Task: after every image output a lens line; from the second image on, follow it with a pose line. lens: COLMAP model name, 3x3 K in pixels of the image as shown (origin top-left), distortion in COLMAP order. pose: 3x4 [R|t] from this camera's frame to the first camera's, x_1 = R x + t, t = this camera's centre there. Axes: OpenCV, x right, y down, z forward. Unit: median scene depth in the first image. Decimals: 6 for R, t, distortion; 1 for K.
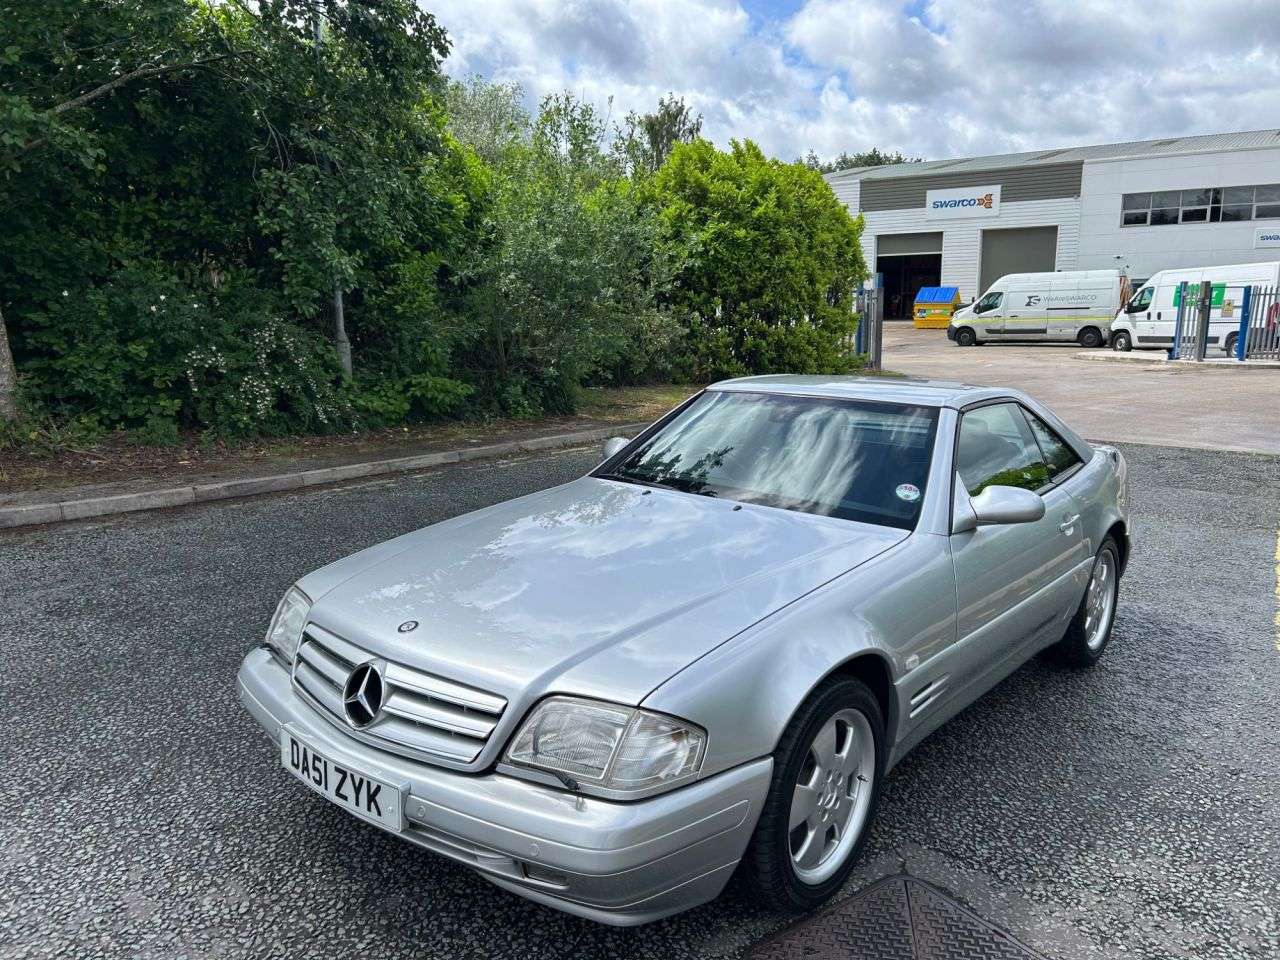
lens RADIAL K [[934.1, 0, 646.2], [0, 934.1, 492.4], [0, 0, 1]] dist [0.048238, -0.051611]
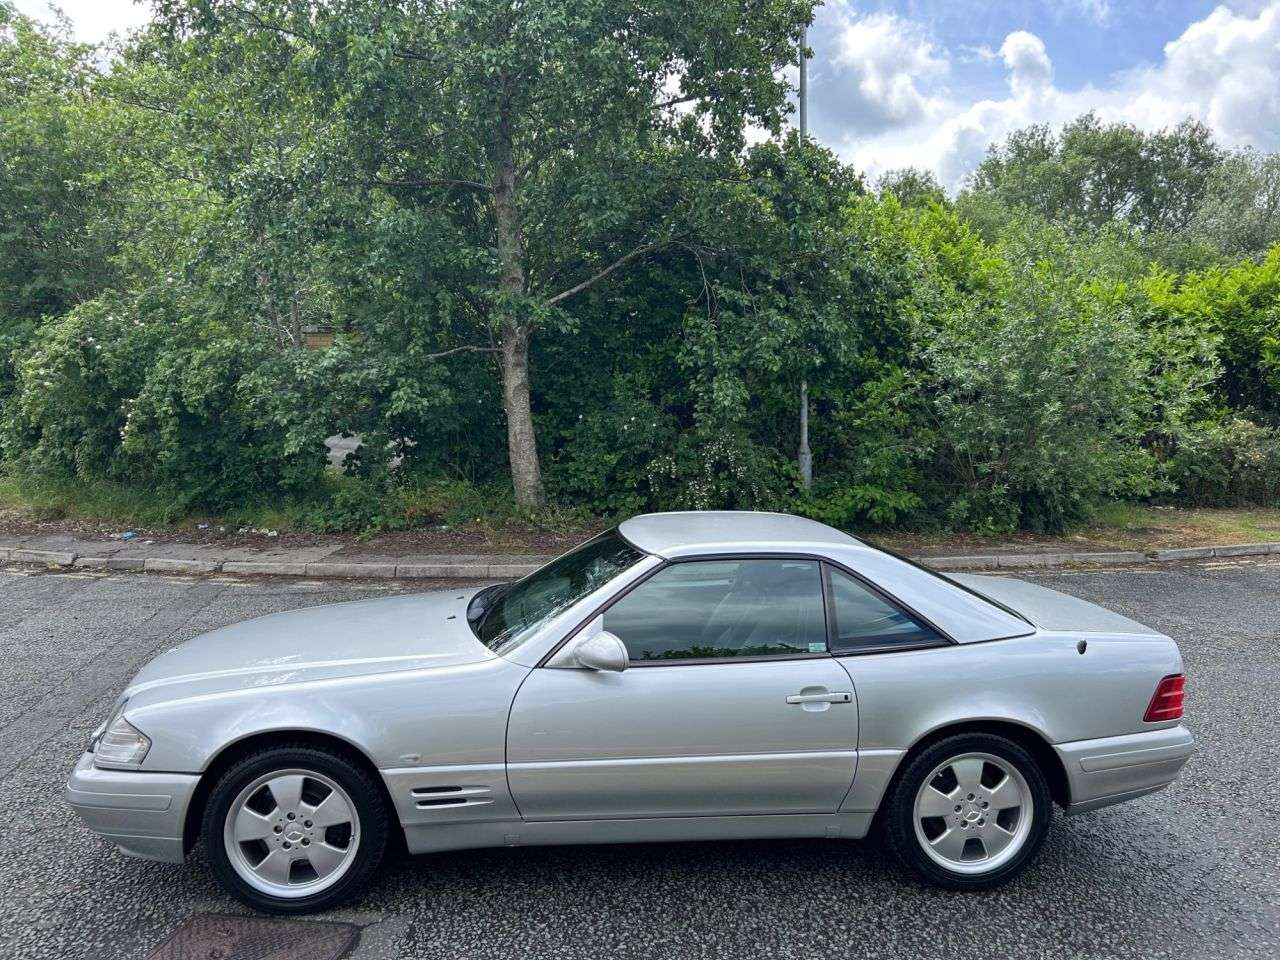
lens RADIAL K [[945.7, 0, 627.1], [0, 945.7, 483.3], [0, 0, 1]] dist [0.037090, -0.033801]
pose [[0.695571, 0.050753, -0.716662, 0.429824], [-0.127761, 0.990341, -0.053866, -0.047420], [0.707006, 0.129029, 0.695337, 0.094100]]
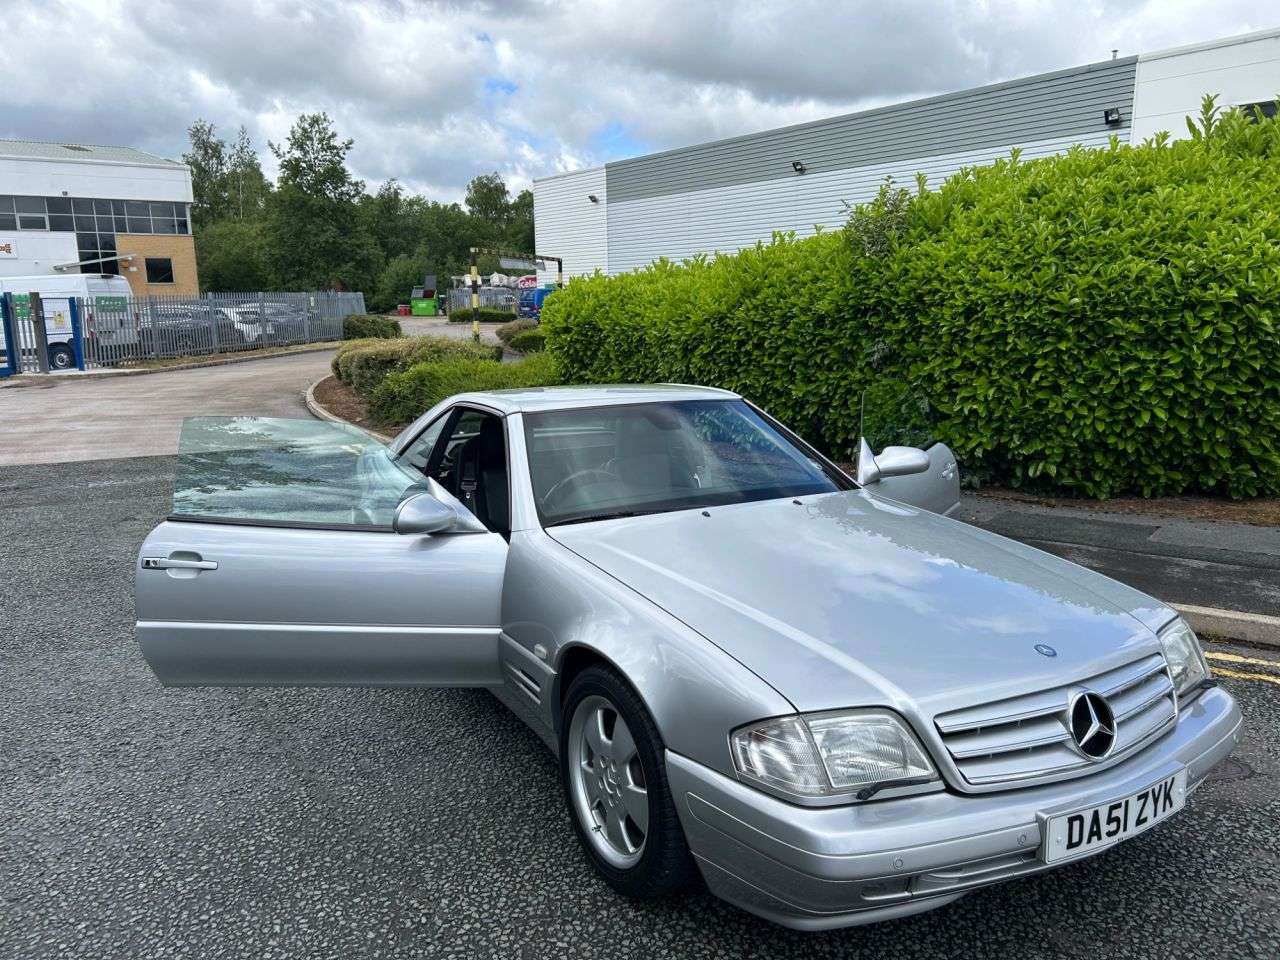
lens RADIAL K [[937.6, 0, 631.7], [0, 937.6, 490.0], [0, 0, 1]] dist [0.040324, -0.046905]
pose [[0.369613, -0.179810, 0.911622, -0.343421], [0.192303, 0.974659, 0.114275, -0.056792], [-0.909069, 0.133070, 0.394825, 0.267629]]
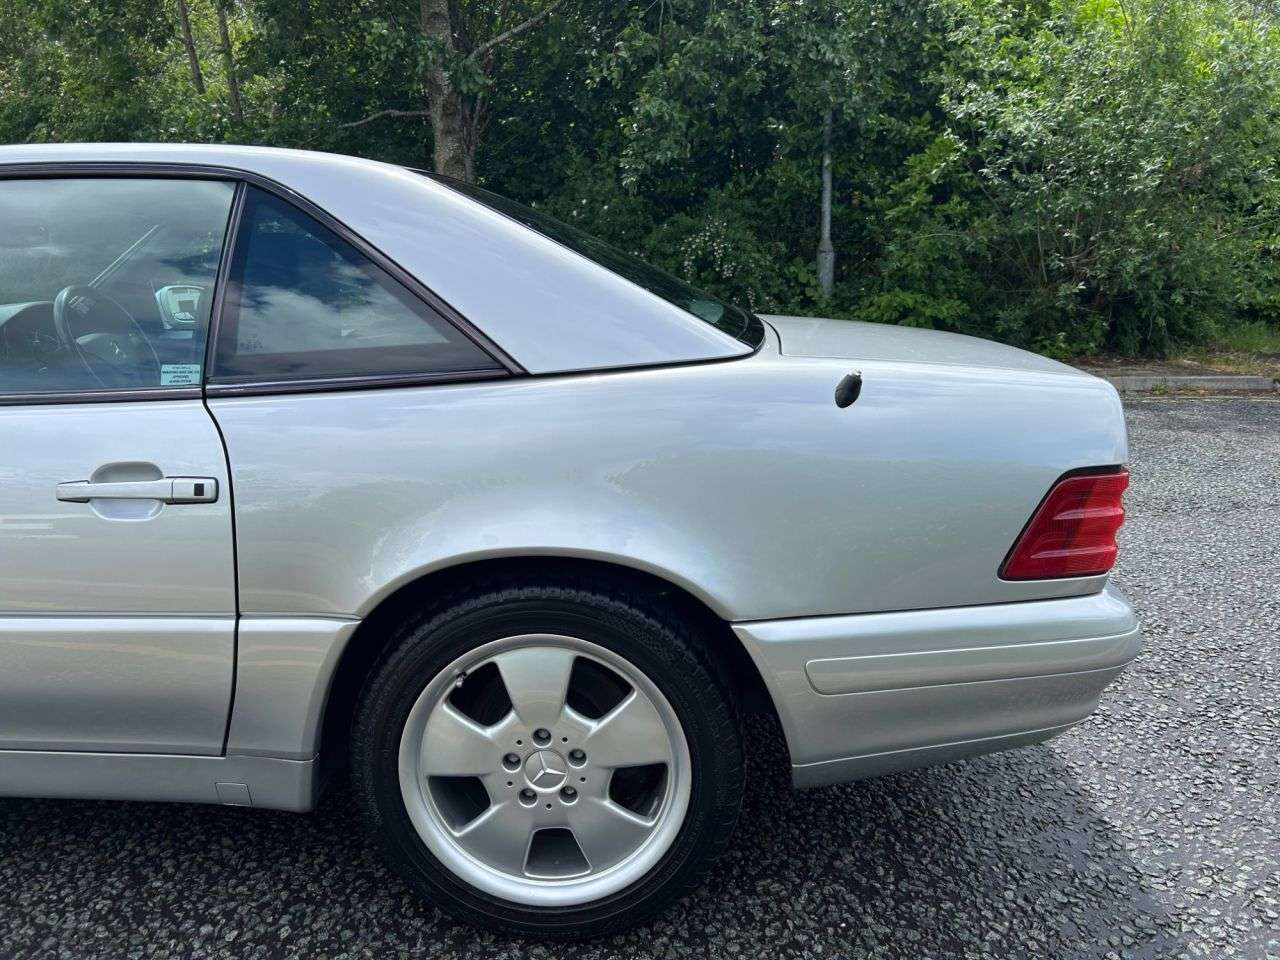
lens RADIAL K [[945.7, 0, 627.1], [0, 945.7, 483.3], [0, 0, 1]] dist [0.037090, -0.033801]
pose [[0.593040, 0.169155, -0.787204, 0.380459], [-0.141721, 0.984349, 0.104753, -0.018832], [0.792603, 0.049441, 0.607731, 0.418327]]
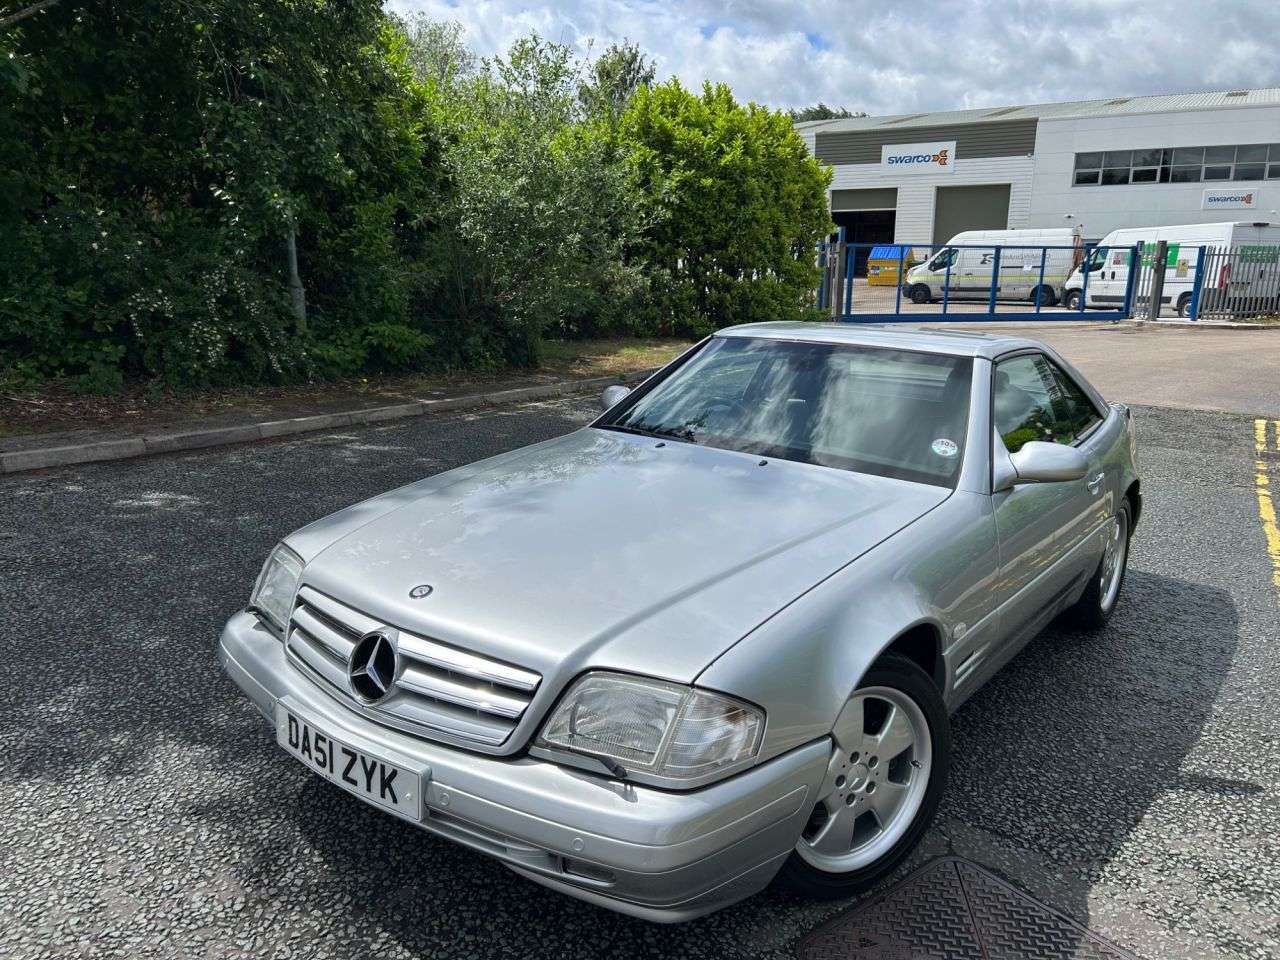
lens RADIAL K [[937.6, 0, 631.7], [0, 937.6, 490.0], [0, 0, 1]] dist [0.040324, -0.046905]
pose [[0.999250, 0.004809, 0.038421, -0.023917], [-0.006481, 0.999032, 0.043508, 0.002073], [-0.038174, -0.043725, 0.998314, 0.028906]]
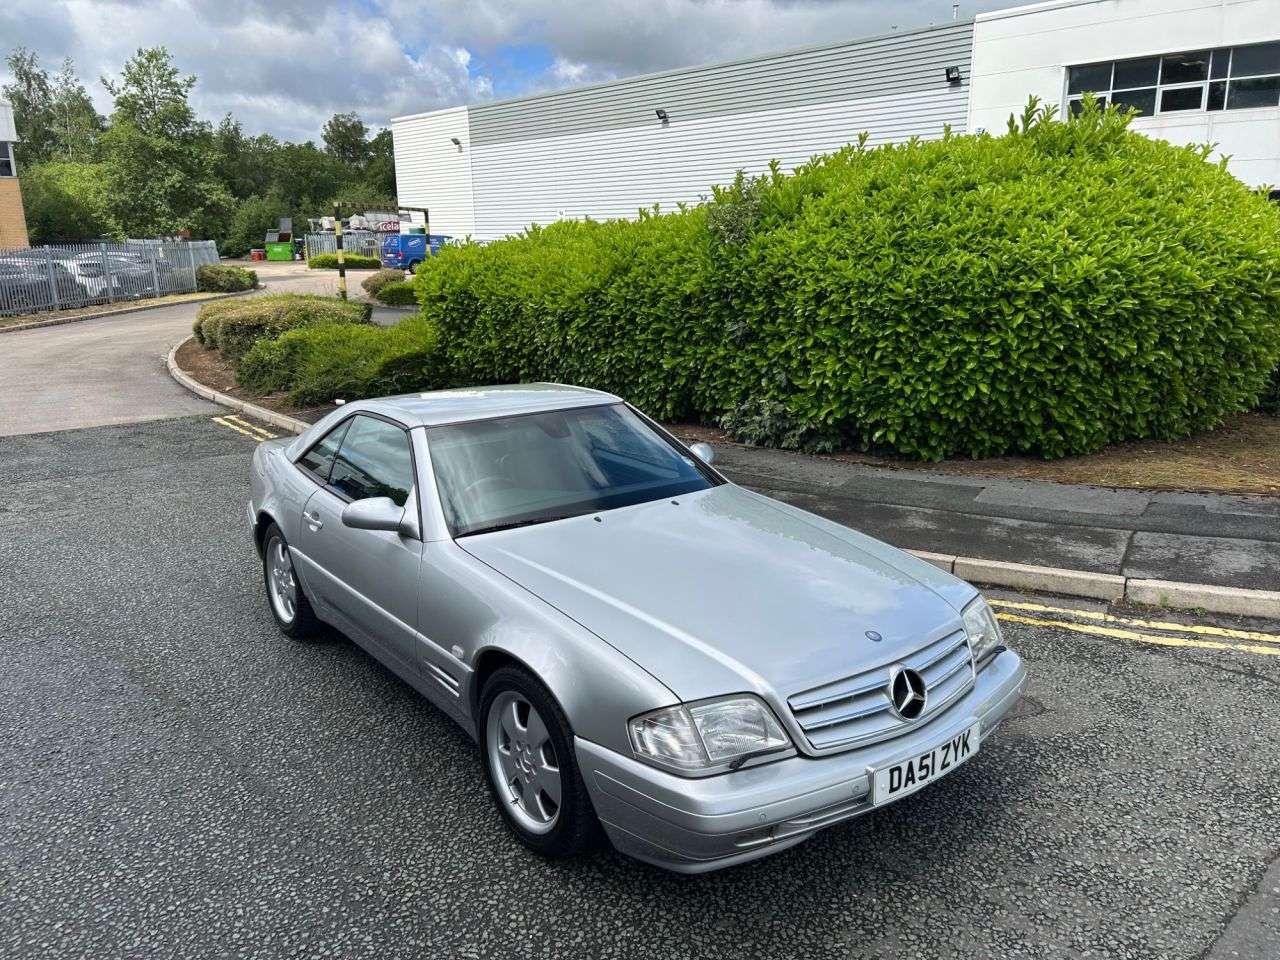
lens RADIAL K [[930.7, 0, 631.3], [0, 930.7, 475.3], [0, 0, 1]] dist [0.042070, -0.049318]
pose [[0.239553, -0.229598, 0.943345, -0.385284], [0.203335, 0.961952, 0.182492, -0.092101], [-0.949352, 0.148099, 0.277124, 0.254034]]
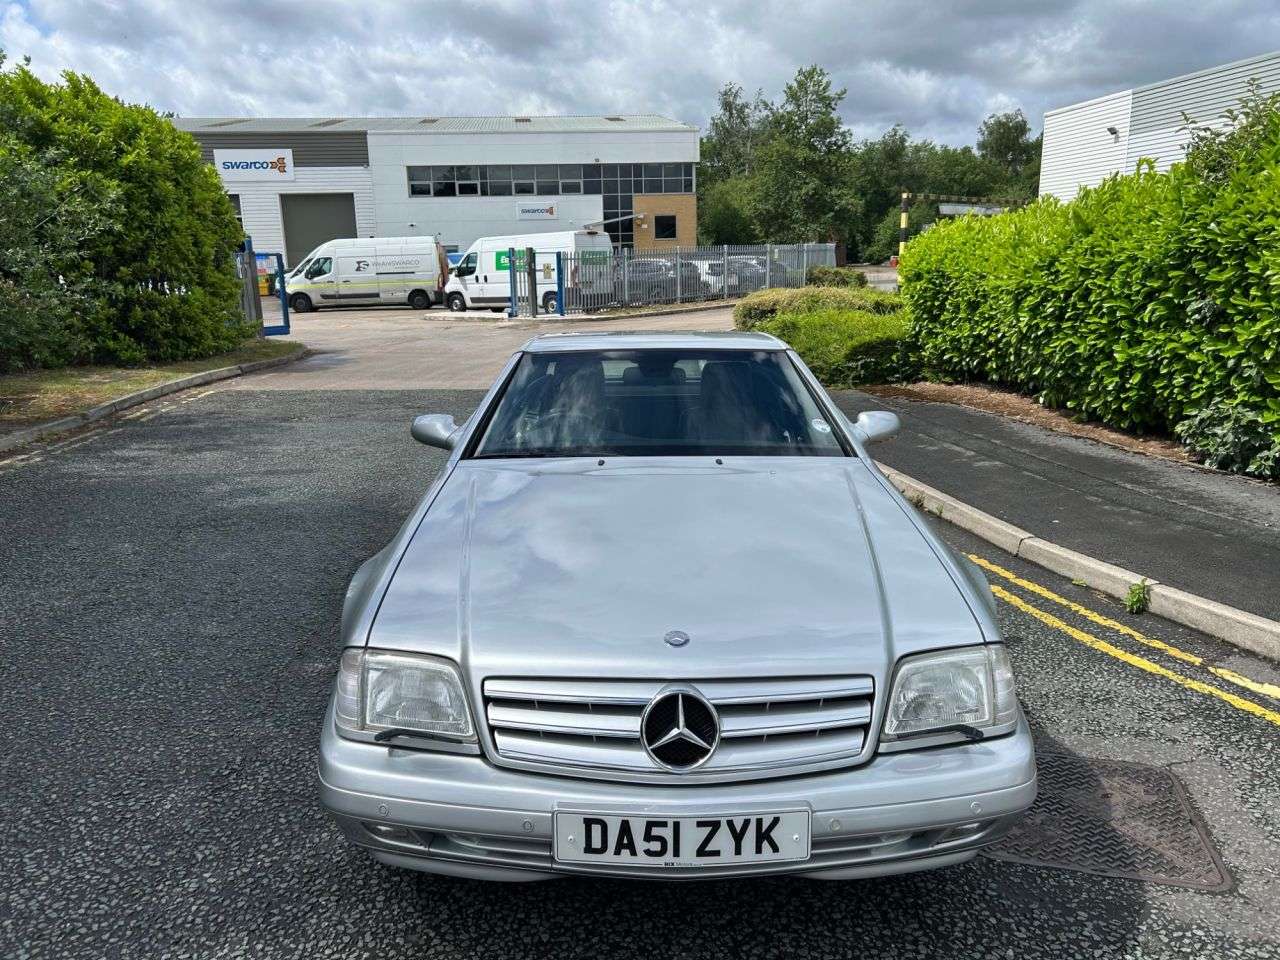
lens RADIAL K [[937.6, 0, 631.7], [0, 937.6, 490.0], [0, 0, 1]] dist [0.040324, -0.046905]
pose [[0.771754, -0.157680, 0.616063, -0.212187], [0.138412, 0.987196, 0.079280, -0.016299], [-0.620676, 0.024086, 0.783697, 0.100049]]
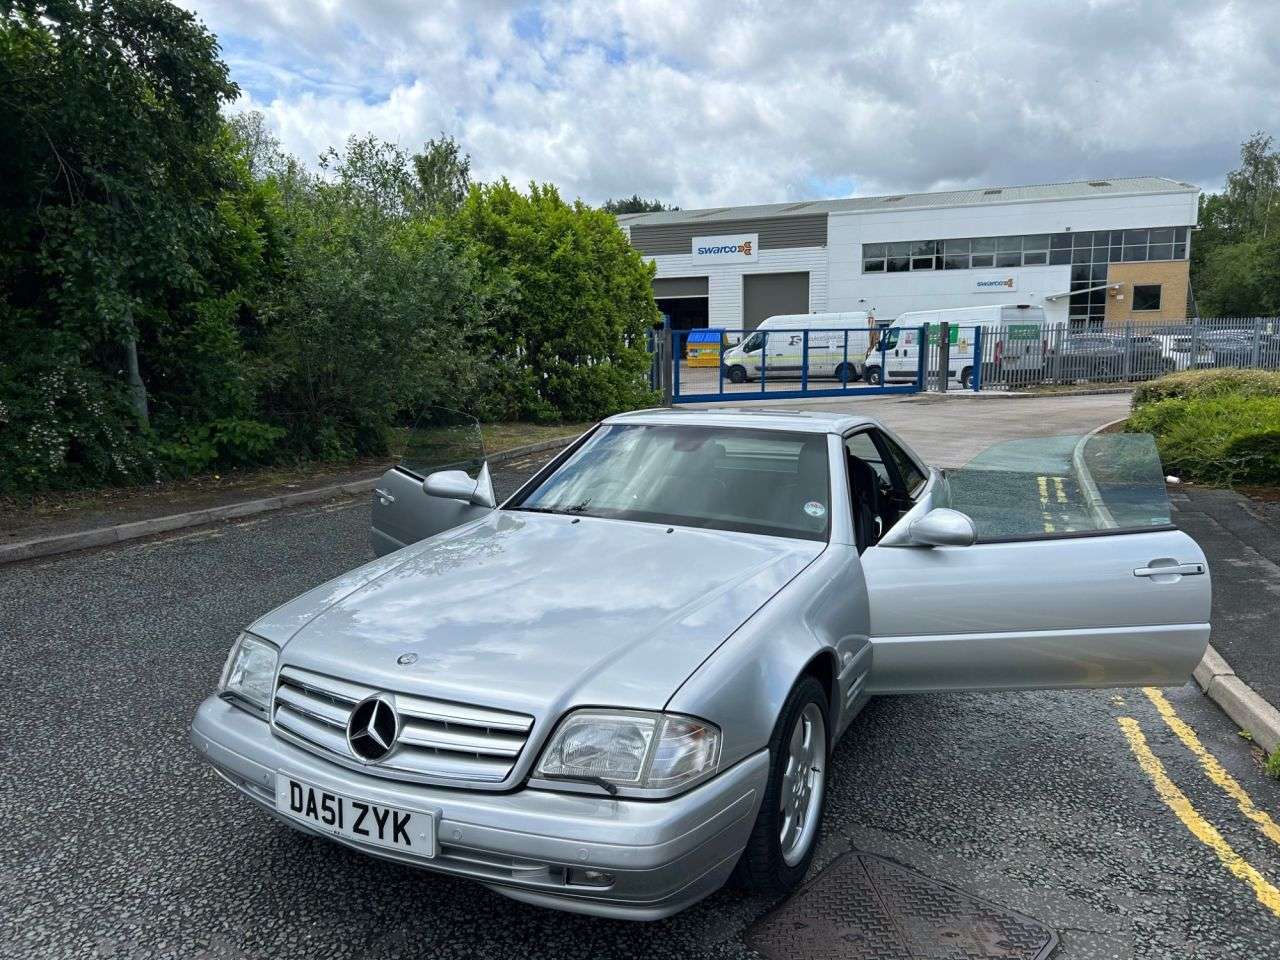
lens RADIAL K [[931.8, 0, 633.6], [0, 931.8, 491.8], [0, 0, 1]] dist [0.058097, -0.063221]
pose [[0.975690, -0.039645, 0.215540, -0.061850], [0.048540, 0.998167, -0.036134, 0.002953], [-0.213712, 0.045718, 0.975826, -0.014538]]
